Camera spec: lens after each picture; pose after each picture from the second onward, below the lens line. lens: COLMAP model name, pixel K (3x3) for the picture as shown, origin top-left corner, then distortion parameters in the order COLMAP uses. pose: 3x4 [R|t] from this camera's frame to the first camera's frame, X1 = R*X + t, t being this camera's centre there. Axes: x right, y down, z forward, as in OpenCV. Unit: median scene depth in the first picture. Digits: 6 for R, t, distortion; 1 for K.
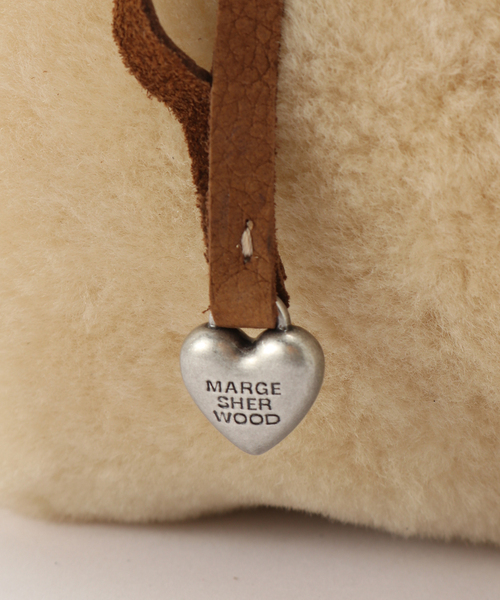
lens RADIAL K [[2622.7, 0, 250.0], [0, 2622.7, 300.0], [0, 0, 1]] dist [-0.212401, 0.000000]
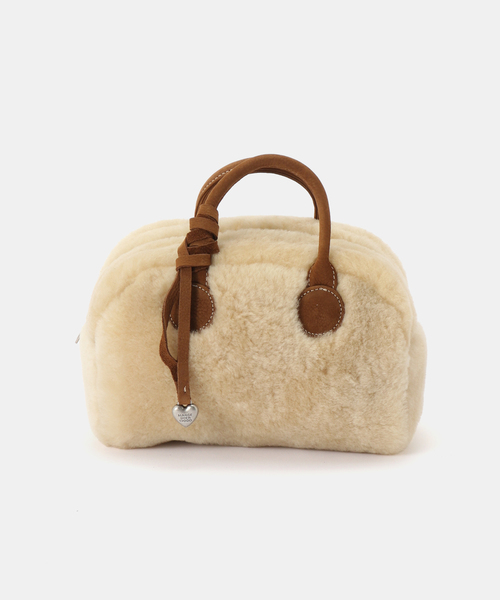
lens RADIAL K [[1271.4, 0, 250.2], [0, 1271.4, 300.4], [0, 0, 1]] dist [-0.043909, 0.000000]
pose [[0.961288, -0.067765, 0.267082, -0.578648], [0.086520, 0.994497, -0.059078, -0.038382], [-0.261608, 0.079899, 0.961861, -1.676476]]
